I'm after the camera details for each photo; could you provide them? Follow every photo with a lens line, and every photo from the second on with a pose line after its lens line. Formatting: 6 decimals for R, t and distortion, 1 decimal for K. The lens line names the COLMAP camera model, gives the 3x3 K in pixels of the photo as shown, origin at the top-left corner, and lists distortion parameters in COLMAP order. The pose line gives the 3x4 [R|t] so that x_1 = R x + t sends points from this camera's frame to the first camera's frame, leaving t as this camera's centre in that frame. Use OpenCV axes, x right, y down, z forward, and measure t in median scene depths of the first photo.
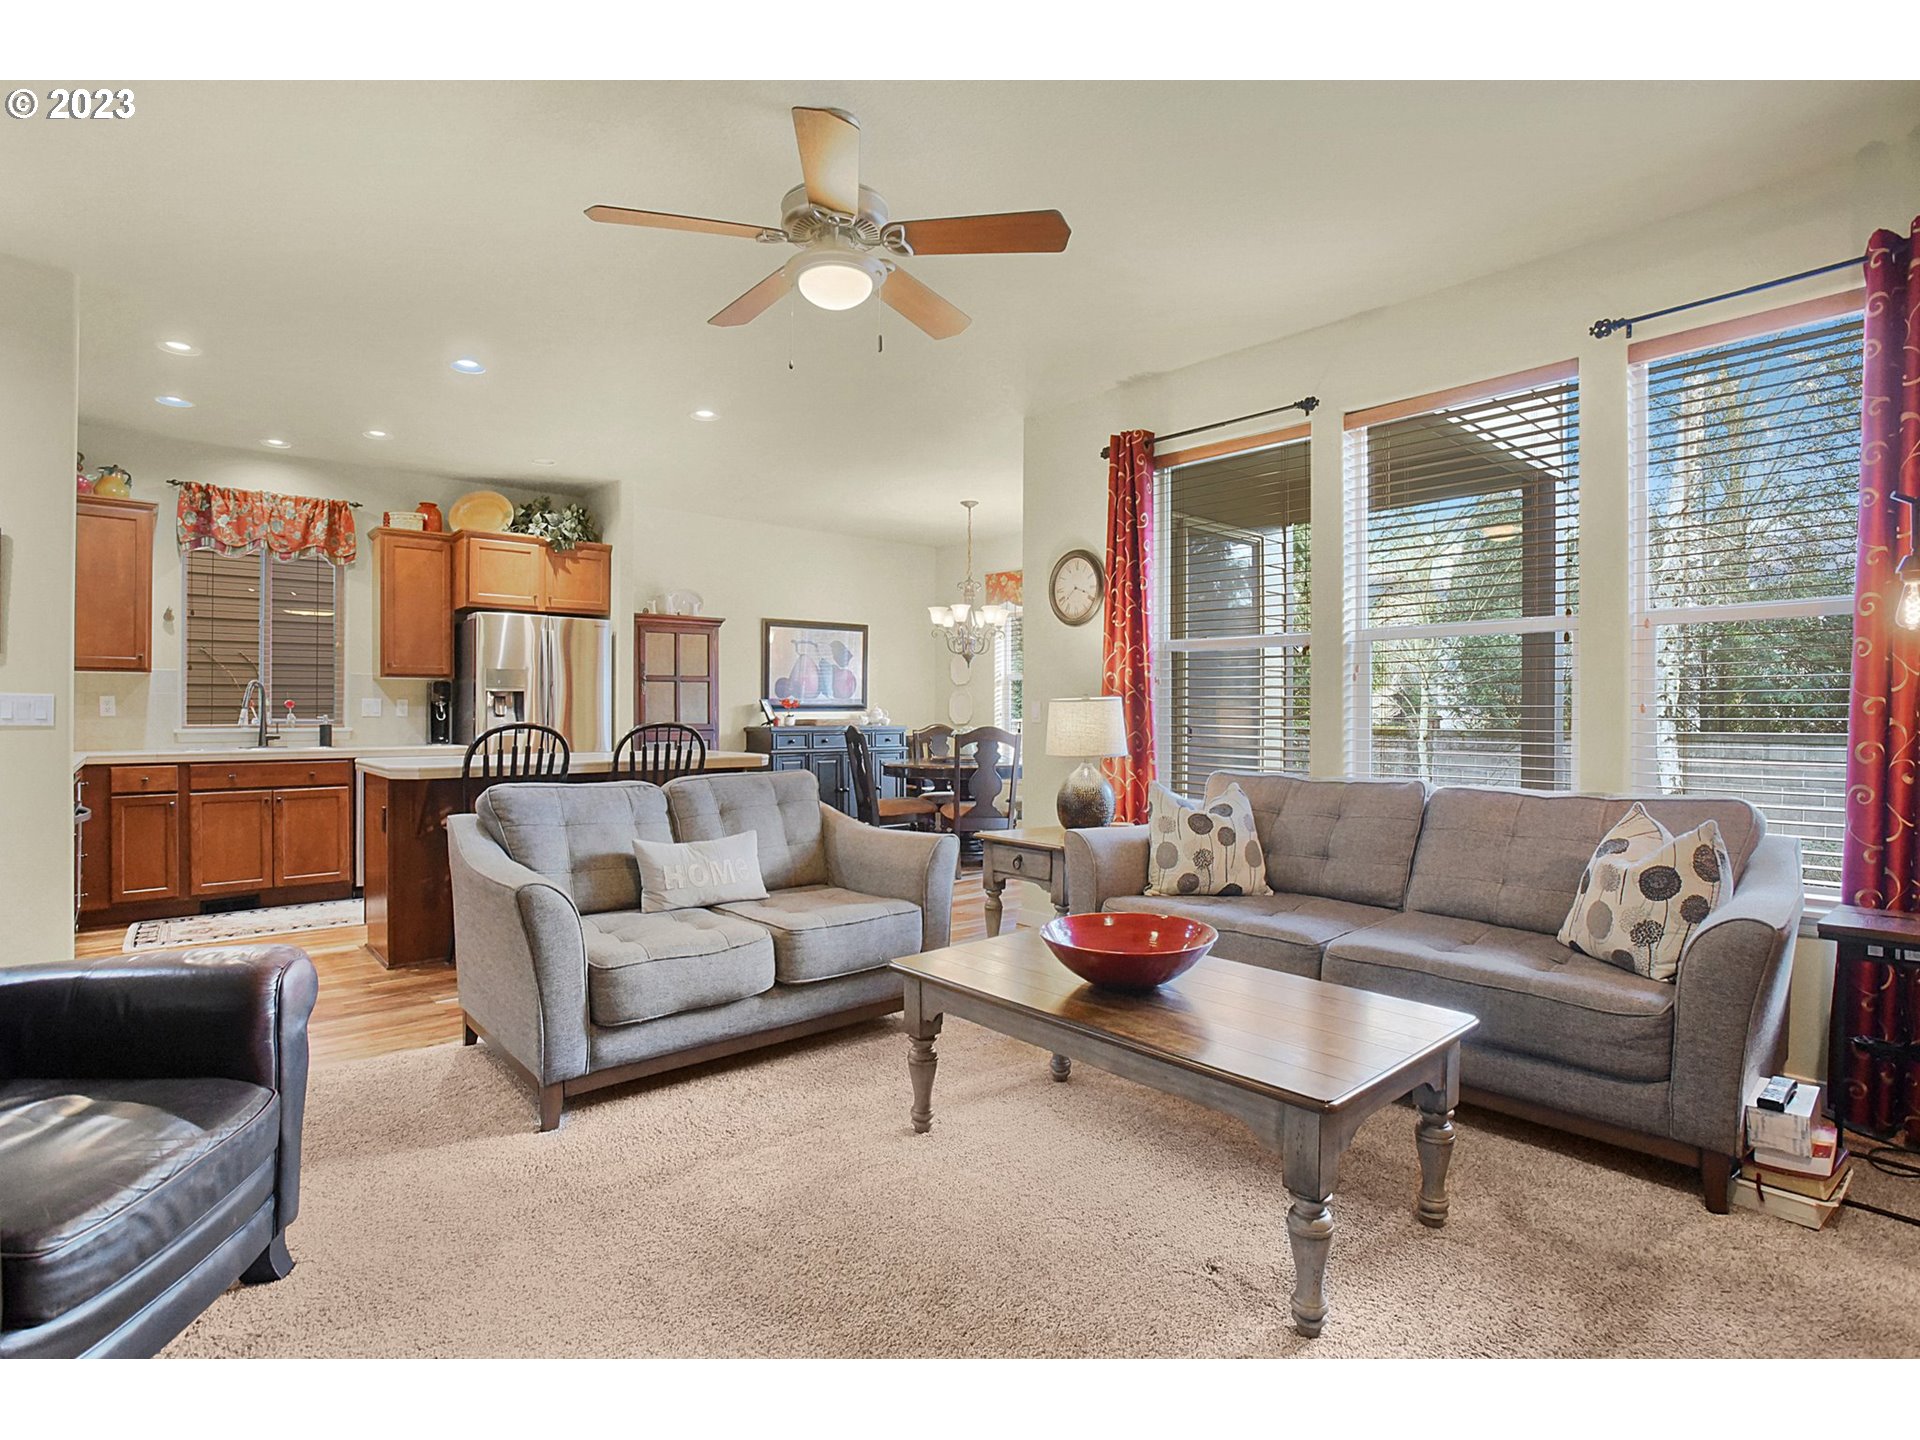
lens RADIAL K [[995.6, 0, 833.9], [0, 995.6, 706.3], [0, 0, 1]] dist [-0.026835, 0.012284]
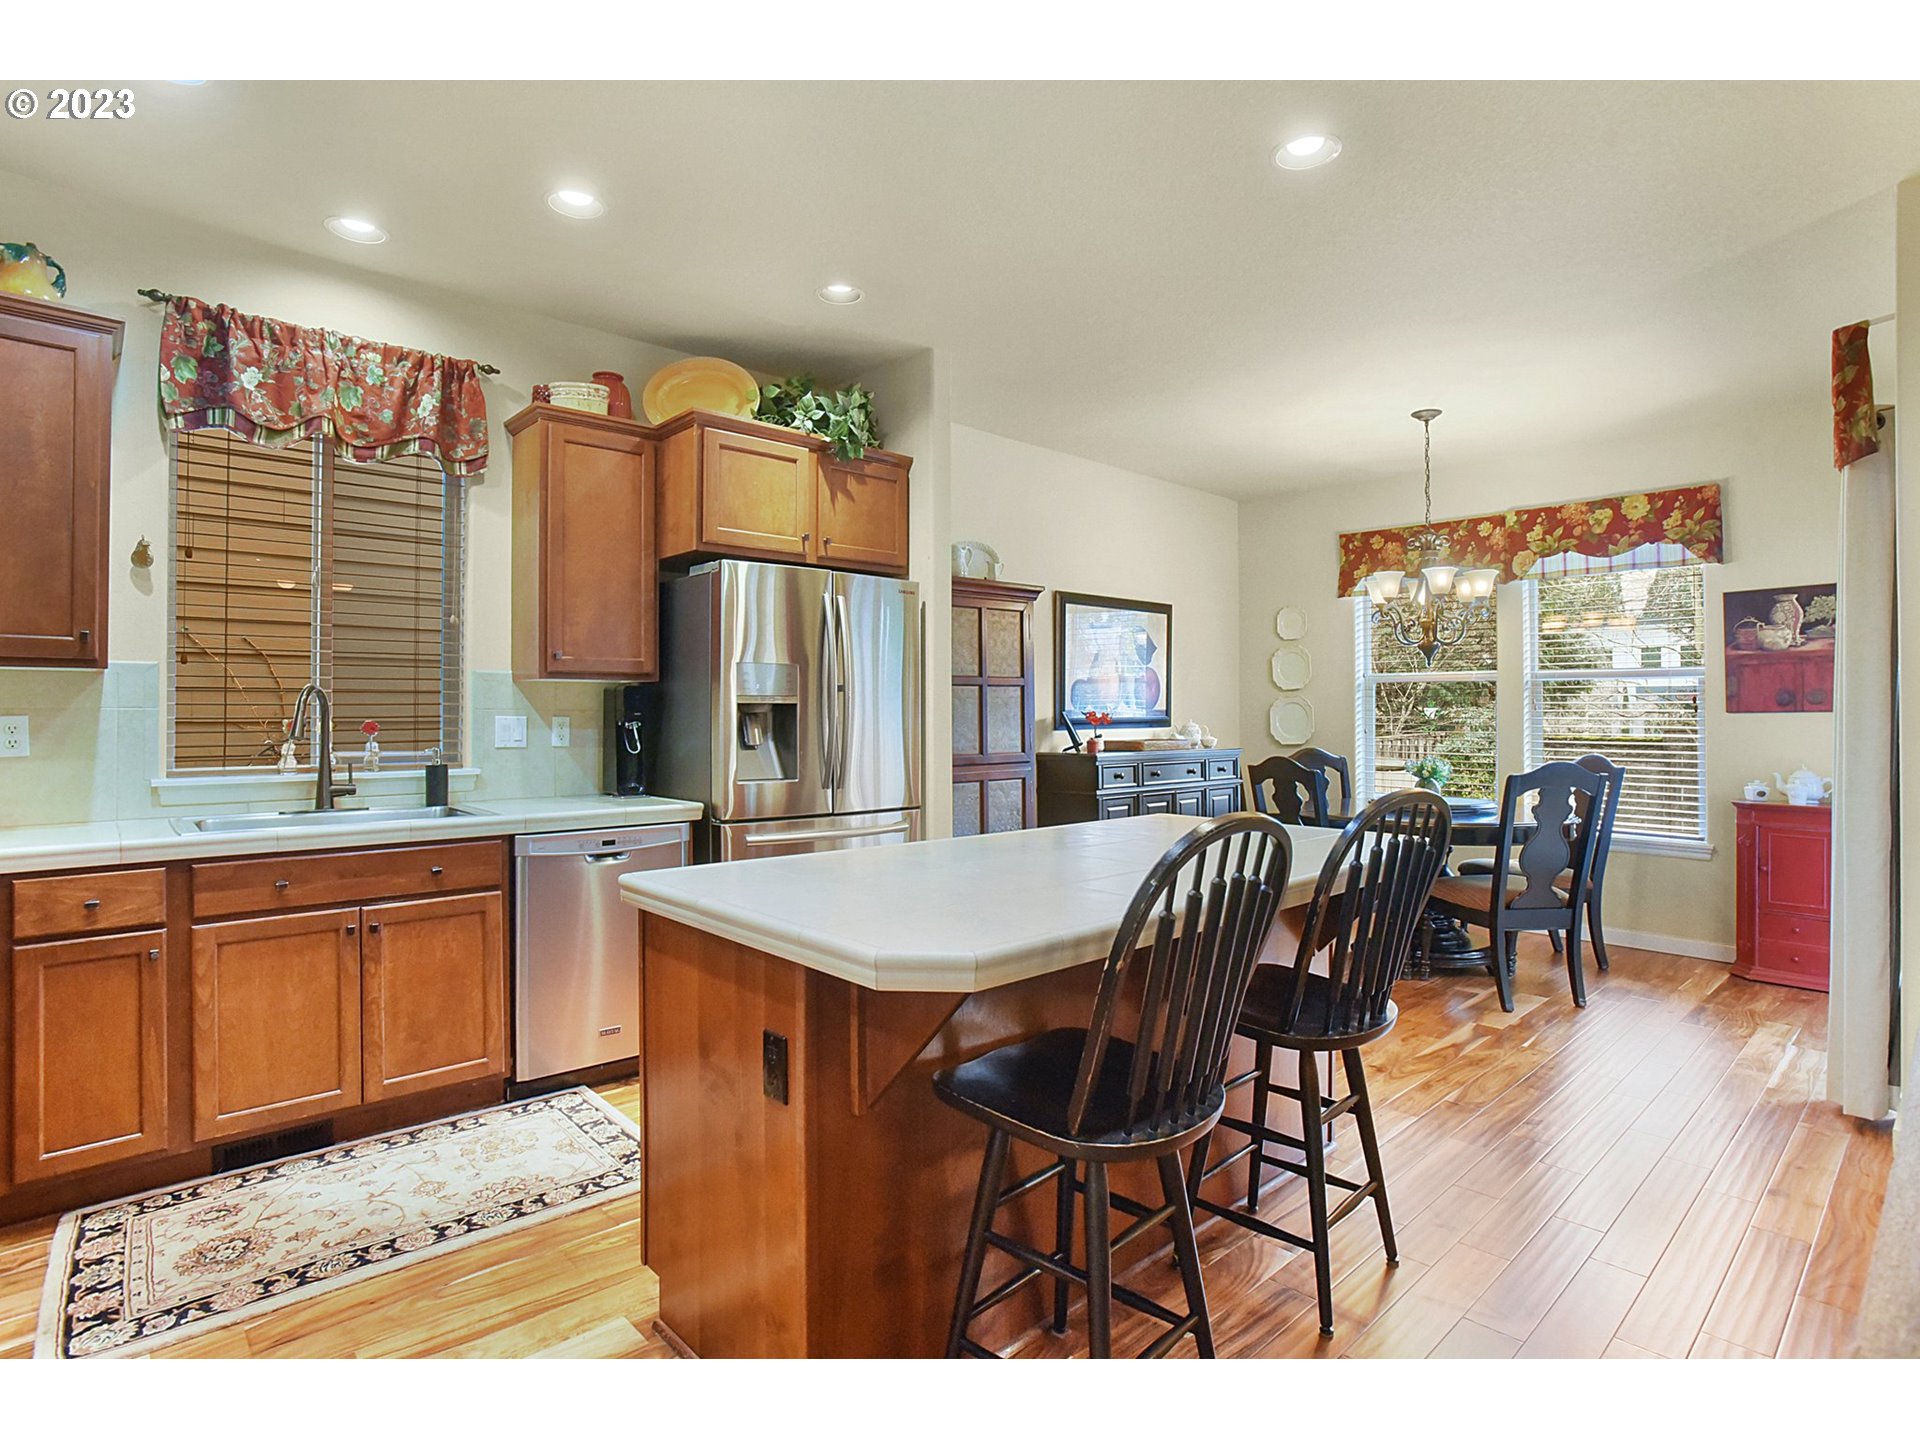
lens RADIAL K [[995.6, 0, 855.7], [0, 995.6, 693.5], [0, 0, 1]] dist [-0.026835, 0.012284]
pose [[0.997891, -0.002335, 0.064876, -0.320102], [0.003315, 0.999882, -0.014994, -0.012672], [-0.064834, 0.015177, 0.997781, 0.443364]]
